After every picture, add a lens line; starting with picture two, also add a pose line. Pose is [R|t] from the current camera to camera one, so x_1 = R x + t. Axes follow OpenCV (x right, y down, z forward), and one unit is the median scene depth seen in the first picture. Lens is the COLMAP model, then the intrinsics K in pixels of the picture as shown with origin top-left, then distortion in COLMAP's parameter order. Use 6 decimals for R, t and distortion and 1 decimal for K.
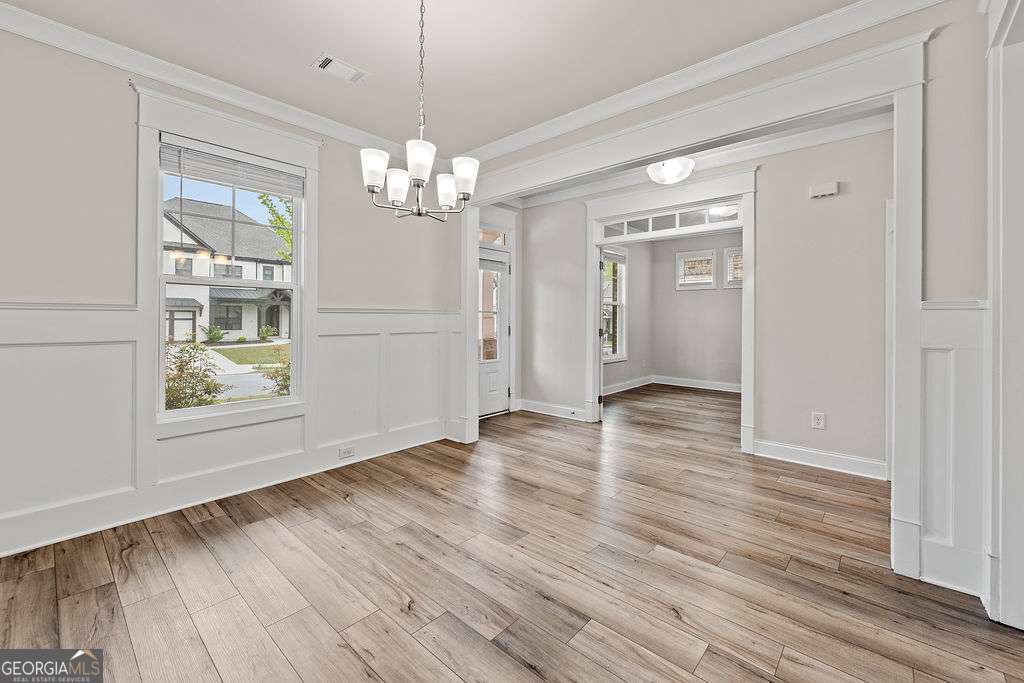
lens RADIAL K [[421.5, 0, 513.0], [0, 421.5, 319.3], [0, 0, 1]] dist [-0.001544, -0.000119]
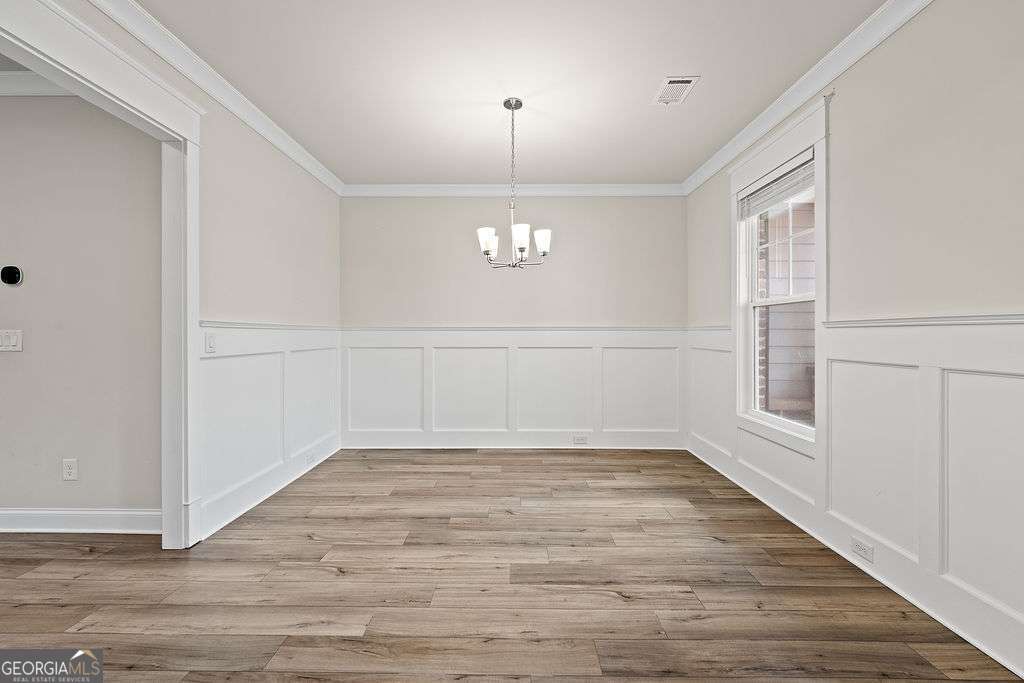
lens RADIAL K [[417.5, 0, 510.6], [0, 417.5, 329.7], [0, 0, 1]] dist [0.000225, -0.000012]
pose [[-0.752213, -0.008643, -0.658863, 0.610472], [-0.005278, 0.999961, -0.007093, -0.005951], [0.658899, -0.001858, -0.752229, 1.657694]]
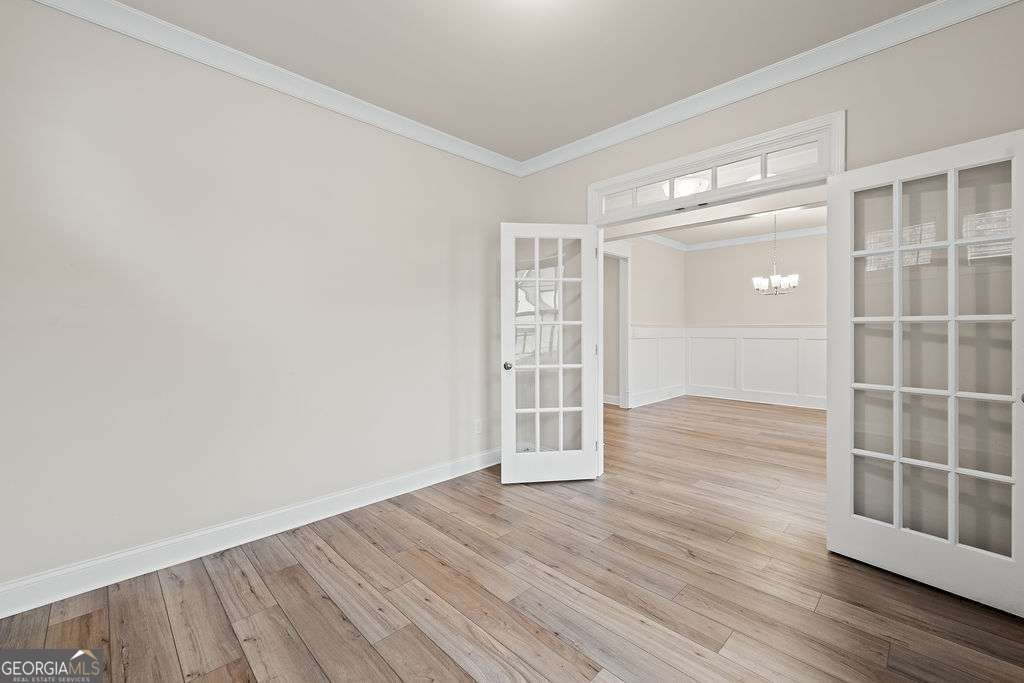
lens RADIAL K [[421.5, 0, 513.0], [0, 421.5, 319.3], [0, 0, 1]] dist [-0.001544, -0.000119]
pose [[-0.997618, -0.012012, 0.067930, 1.111187], [-0.012739, 0.999866, -0.010279, -0.025193], [-0.067797, -0.011120, -0.997637, 3.228780]]
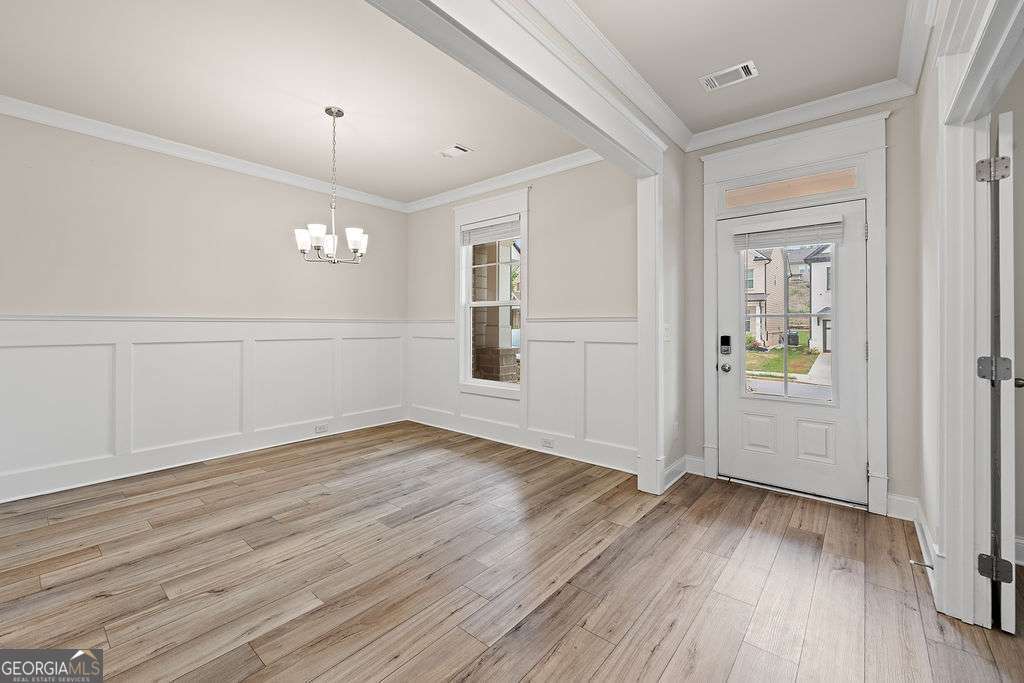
lens RADIAL K [[421.5, 0, 513.0], [0, 421.5, 319.3], [0, 0, 1]] dist [-0.001544, -0.000119]
pose [[0.033986, -0.018616, -0.999249, 1.125653], [-0.004418, 0.999814, -0.018777, 0.000481], [0.999413, 0.005053, 0.033898, 1.275452]]
